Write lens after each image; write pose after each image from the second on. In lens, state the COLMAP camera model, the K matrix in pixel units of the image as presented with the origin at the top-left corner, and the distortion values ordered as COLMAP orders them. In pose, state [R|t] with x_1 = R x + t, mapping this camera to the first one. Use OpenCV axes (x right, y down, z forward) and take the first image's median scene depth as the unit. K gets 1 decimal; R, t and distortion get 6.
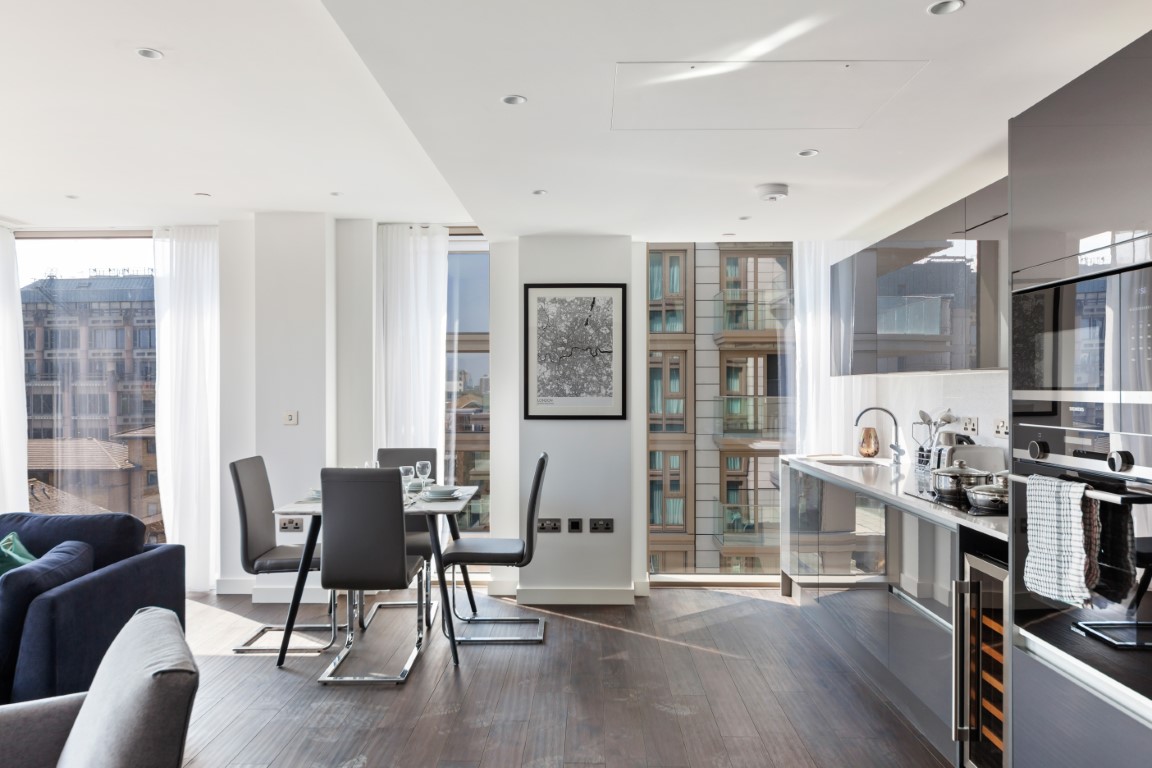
lens RADIAL K [[772.9, 0, 573.0], [0, 772.9, 388.2], [0, 0, 1]] dist [-0.002306, 0.000484]
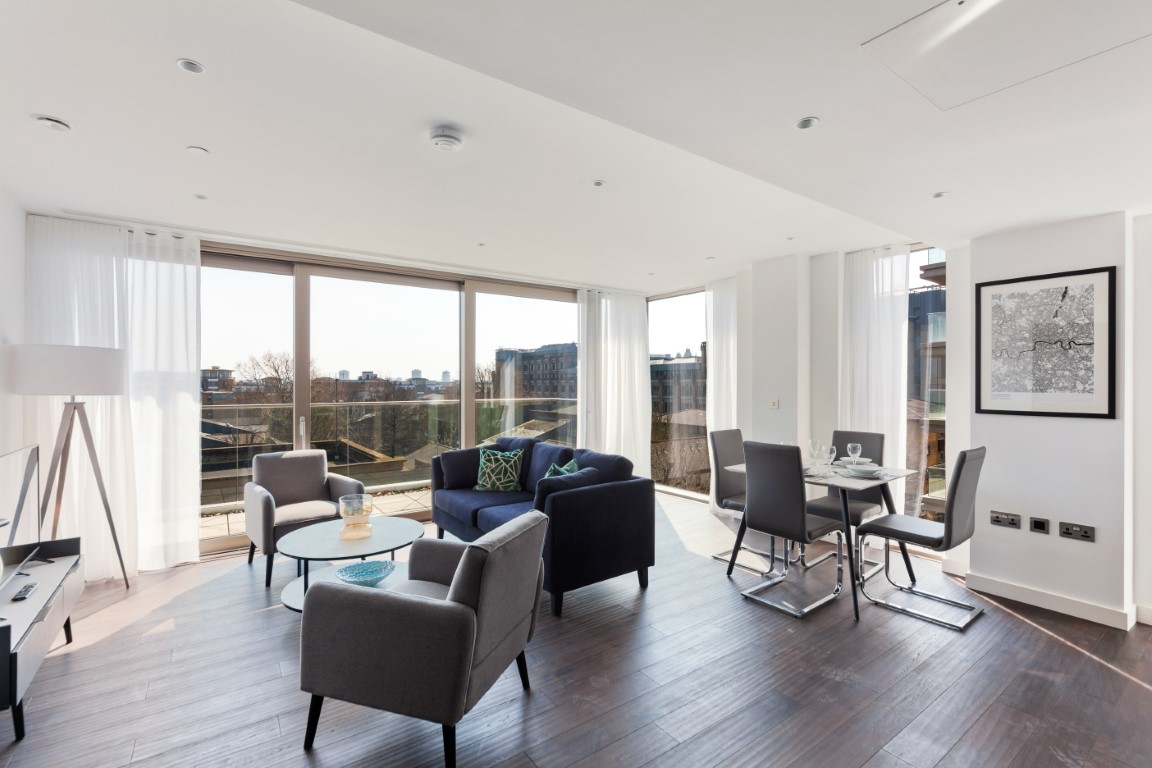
lens RADIAL K [[510.6, 0, 576.1], [0, 510.6, 380.7], [0, 0, 1]] dist [-0.001323, -0.000383]
pose [[0.607586, -0.000468, -0.794254, 0.157333], [-0.004182, 0.999984, -0.003789, 0.001362], [0.794243, 0.005624, 0.607574, 0.150690]]
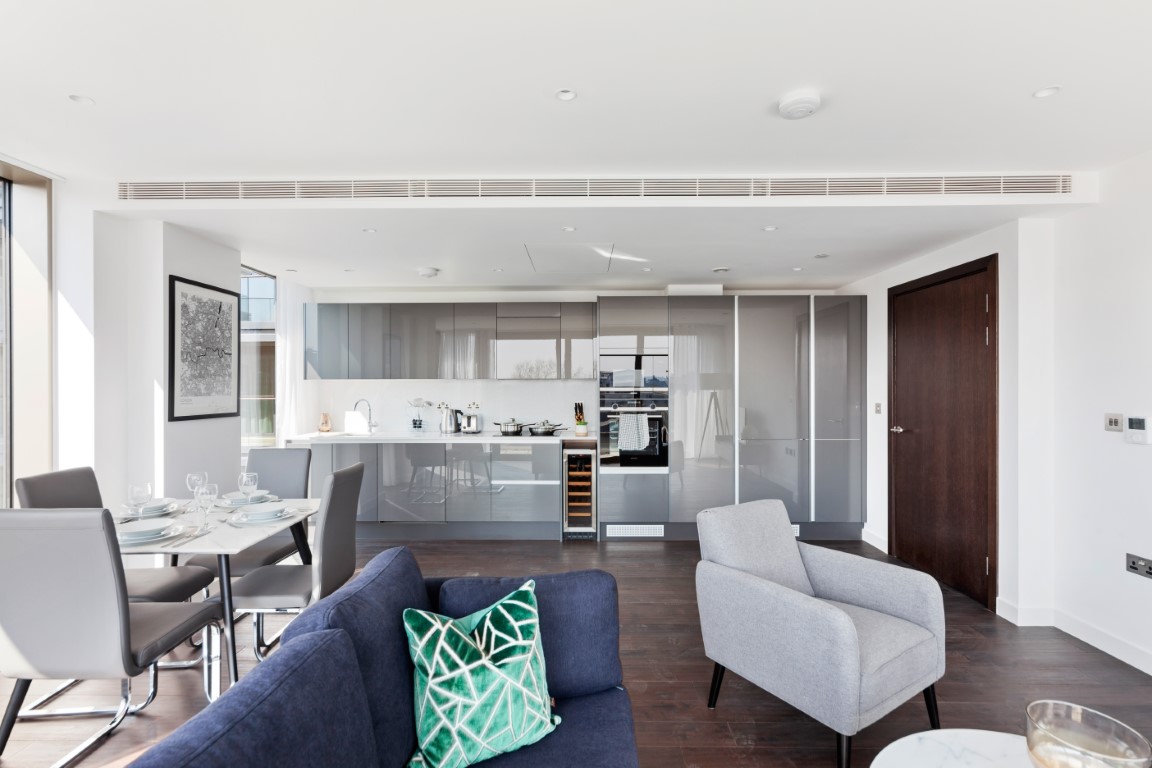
lens RADIAL K [[548.2, 0, 576.0], [0, 548.2, 384.0], [0, 0, 1]] dist [-0.001144, -0.000138]
pose [[-0.016505, 0.007501, 0.999836, -0.728905], [0.002686, 0.999969, -0.007458, 0.001921], [-0.999860, 0.002563, -0.016525, 0.527236]]
